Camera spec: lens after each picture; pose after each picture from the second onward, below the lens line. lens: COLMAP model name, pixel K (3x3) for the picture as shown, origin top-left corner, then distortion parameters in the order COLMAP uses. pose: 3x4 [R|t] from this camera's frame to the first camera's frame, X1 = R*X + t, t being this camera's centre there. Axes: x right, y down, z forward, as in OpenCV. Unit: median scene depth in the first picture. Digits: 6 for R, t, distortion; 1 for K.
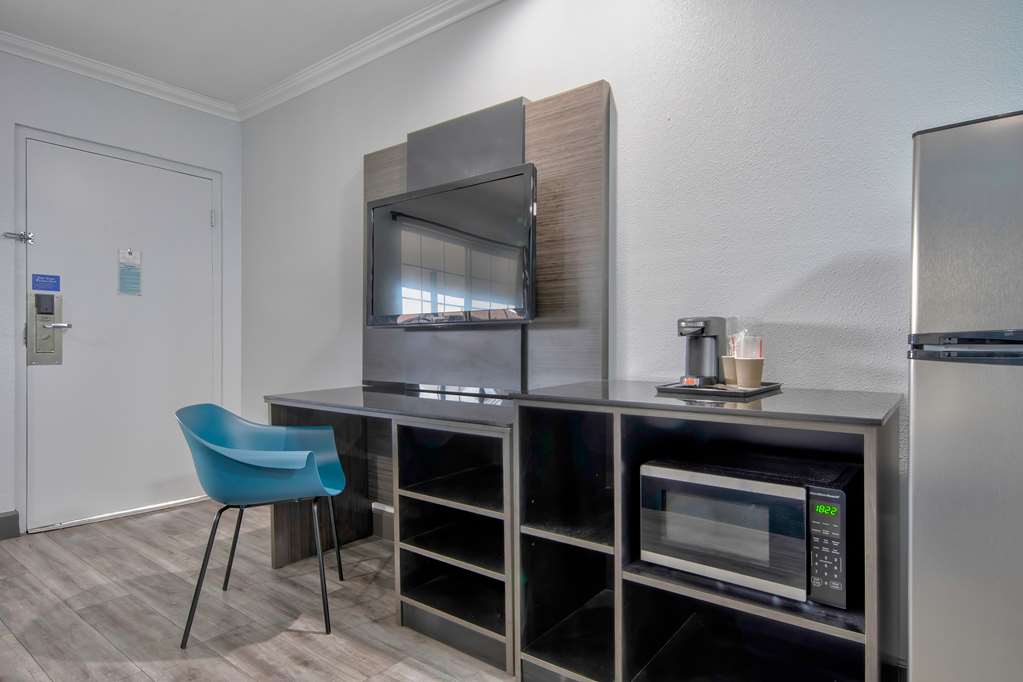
lens RADIAL K [[634.3, 0, 511.5], [0, 634.3, 341.0], [0, 0, 1]] dist [0.008034, 0.001386]
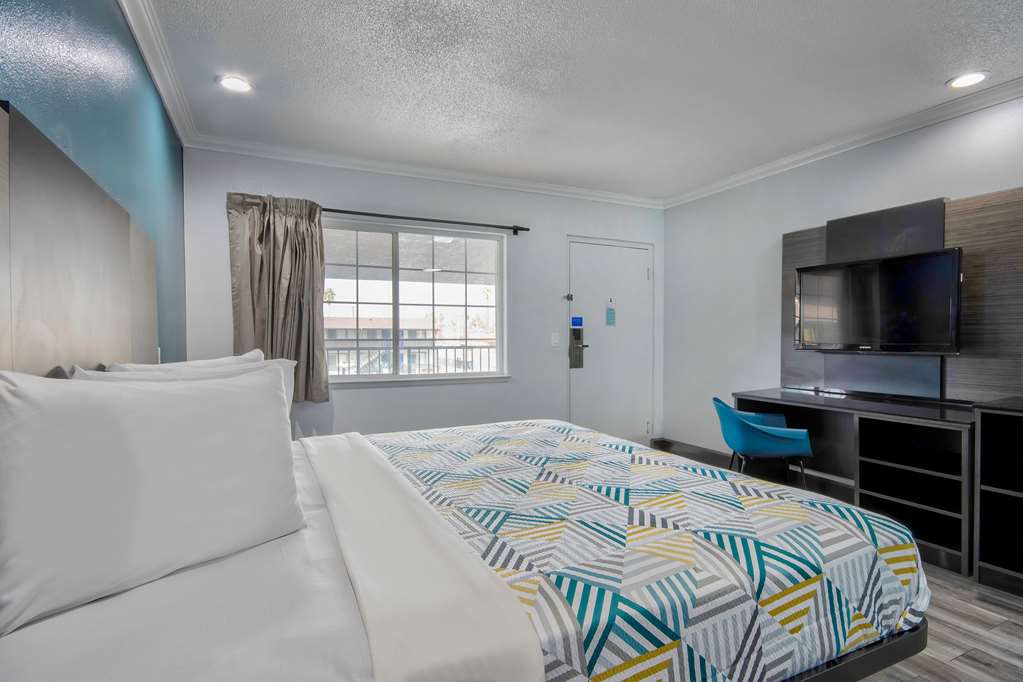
lens RADIAL K [[525.6, 0, 507.0], [0, 525.6, 352.2], [0, 0, 1]] dist [0.001914, 0.000224]
pose [[0.914441, 0.009601, -0.404606, -0.346922], [0.006400, 0.999251, 0.038176, -0.069381], [0.404669, -0.037499, 0.913694, -0.446580]]
